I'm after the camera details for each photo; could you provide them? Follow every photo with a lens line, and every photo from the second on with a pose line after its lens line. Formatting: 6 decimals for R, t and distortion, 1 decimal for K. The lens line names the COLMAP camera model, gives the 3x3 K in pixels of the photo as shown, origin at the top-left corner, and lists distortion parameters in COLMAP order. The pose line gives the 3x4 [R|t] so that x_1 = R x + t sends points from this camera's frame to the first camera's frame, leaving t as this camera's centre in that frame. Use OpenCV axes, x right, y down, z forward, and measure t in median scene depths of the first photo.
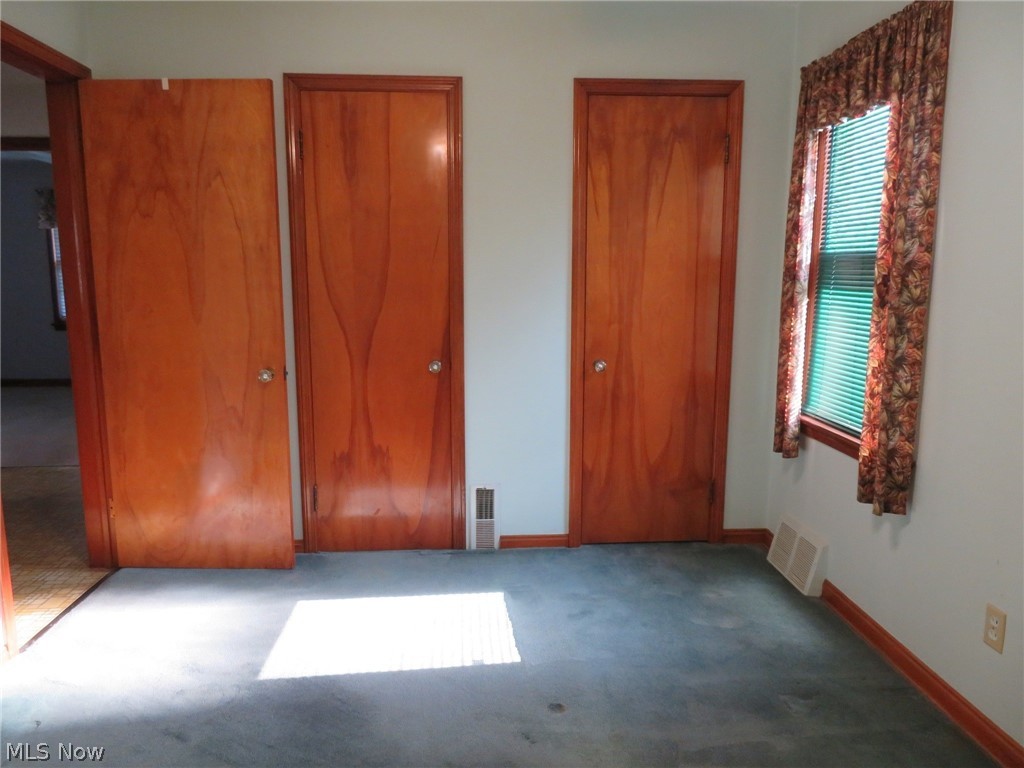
lens RADIAL K [[737.4, 0, 512.0], [0, 737.4, 384.0], [0, 0, 1]] dist [-0.001983, 0.007362]
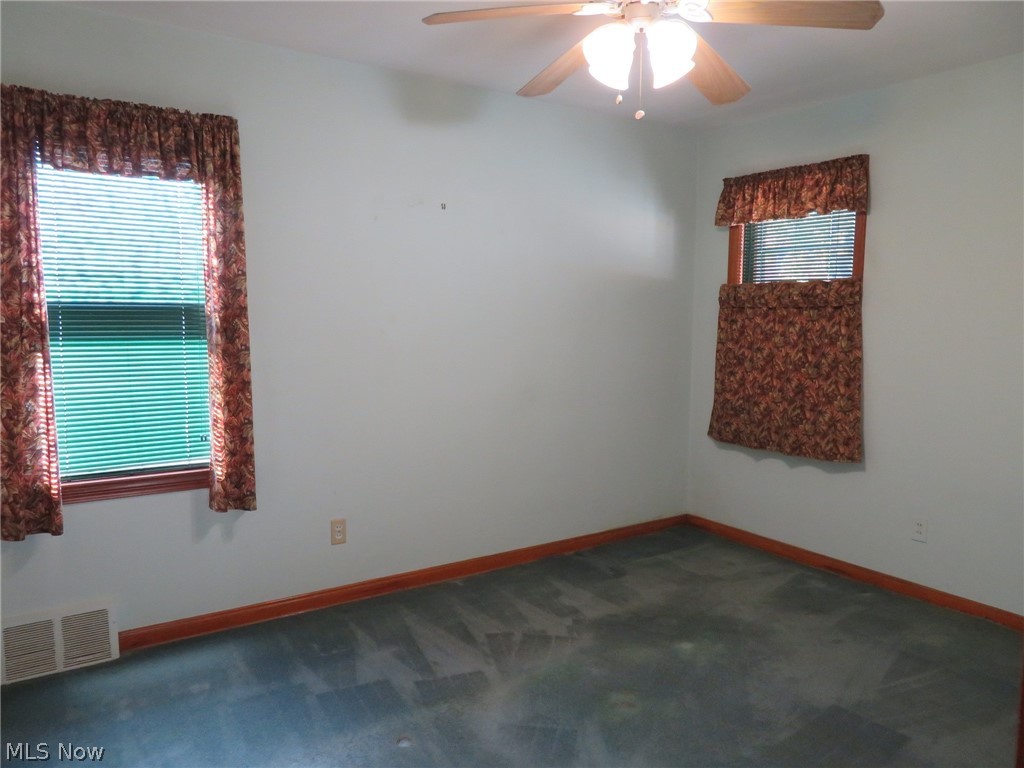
lens RADIAL K [[737.4, 0, 512.0], [0, 737.4, 384.0], [0, 0, 1]] dist [-0.001983, 0.007362]
pose [[-0.502597, -0.085932, 0.860239, -0.768828], [0.127697, 0.976754, 0.172179, -0.188815], [-0.855038, 0.196387, -0.479940, 1.124995]]
